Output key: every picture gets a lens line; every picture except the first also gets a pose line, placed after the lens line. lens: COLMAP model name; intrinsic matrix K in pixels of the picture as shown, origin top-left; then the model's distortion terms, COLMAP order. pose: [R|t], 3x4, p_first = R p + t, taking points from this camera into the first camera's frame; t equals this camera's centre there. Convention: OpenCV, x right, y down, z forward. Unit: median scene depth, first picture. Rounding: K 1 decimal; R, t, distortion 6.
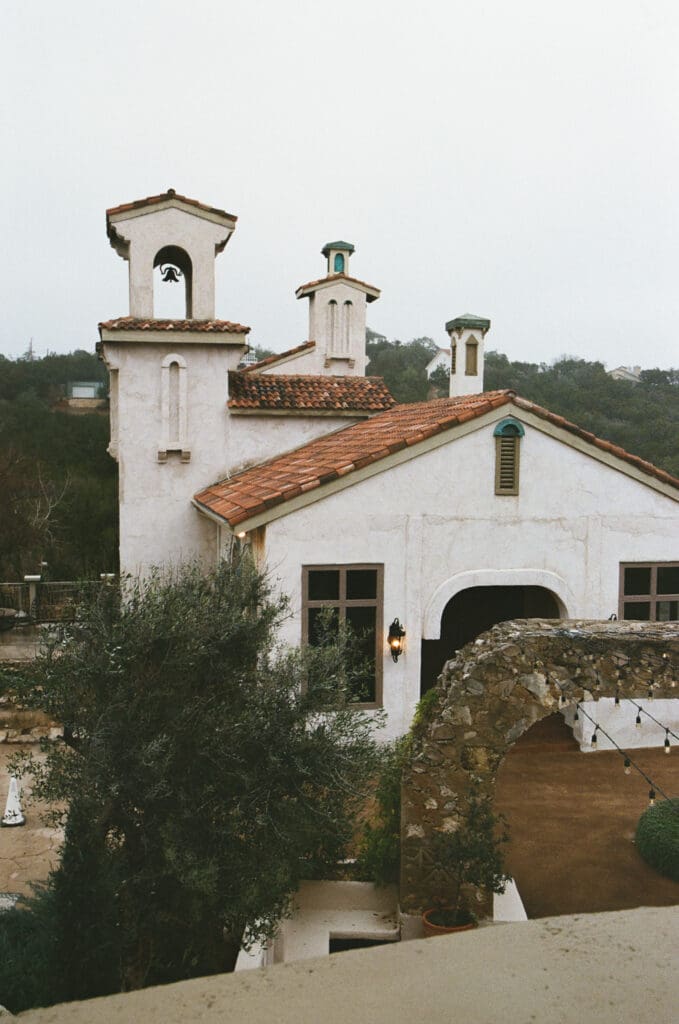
lens RADIAL K [[948.1, 0, 339.5], [0, 948.1, 512.0], [0, 0, 1]] dist [-0.008531, -0.000153]
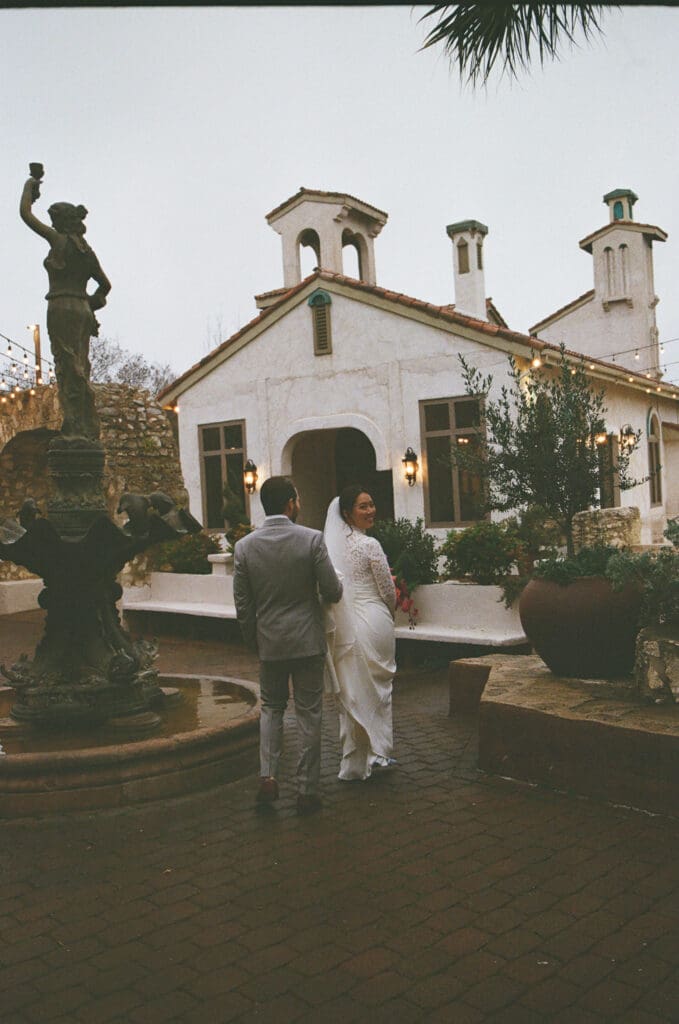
lens RADIAL K [[886.3, 0, 339.5], [0, 886.3, 512.0], [0, 0, 1]] dist [-0.010755, 0.000867]
pose [[0.718719, -0.038568, -0.694230, 0.945314], [0.013177, 0.999037, -0.041860, 0.225288], [0.695176, 0.020938, 0.718535, 0.199800]]
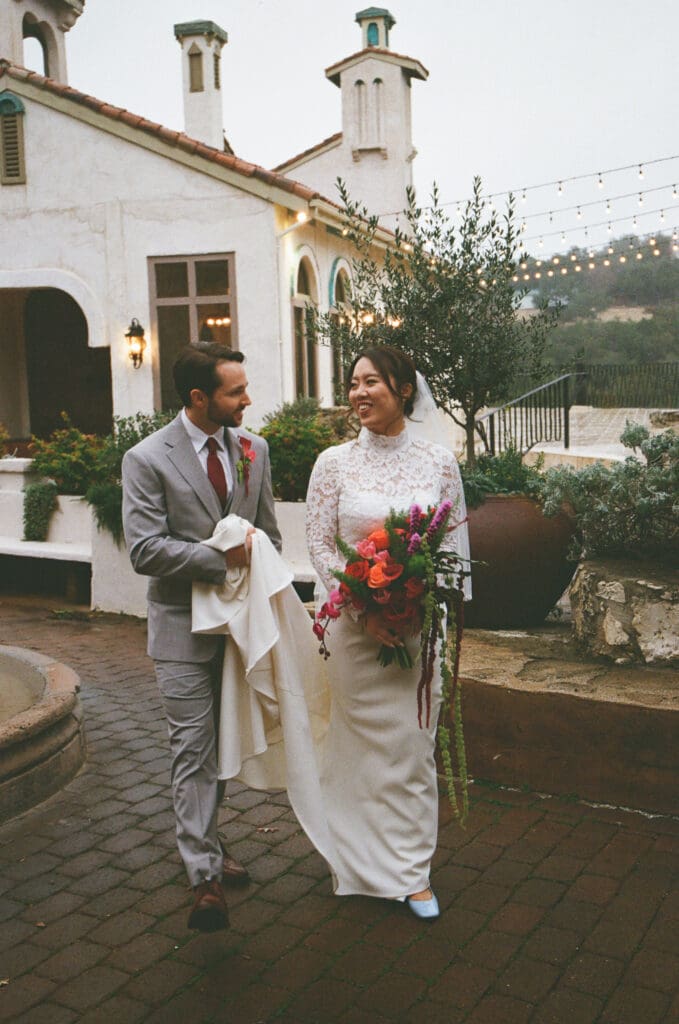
lens RADIAL K [[1080.5, 0, 339.5], [0, 1080.5, 512.0], [0, 0, 1]] dist [0.010235, 0.018269]
pose [[0.894792, 0.023362, -0.445871, 0.887530], [0.004294, 0.998134, 0.060917, 0.222735], [0.446462, -0.056423, 0.893022, 0.206616]]
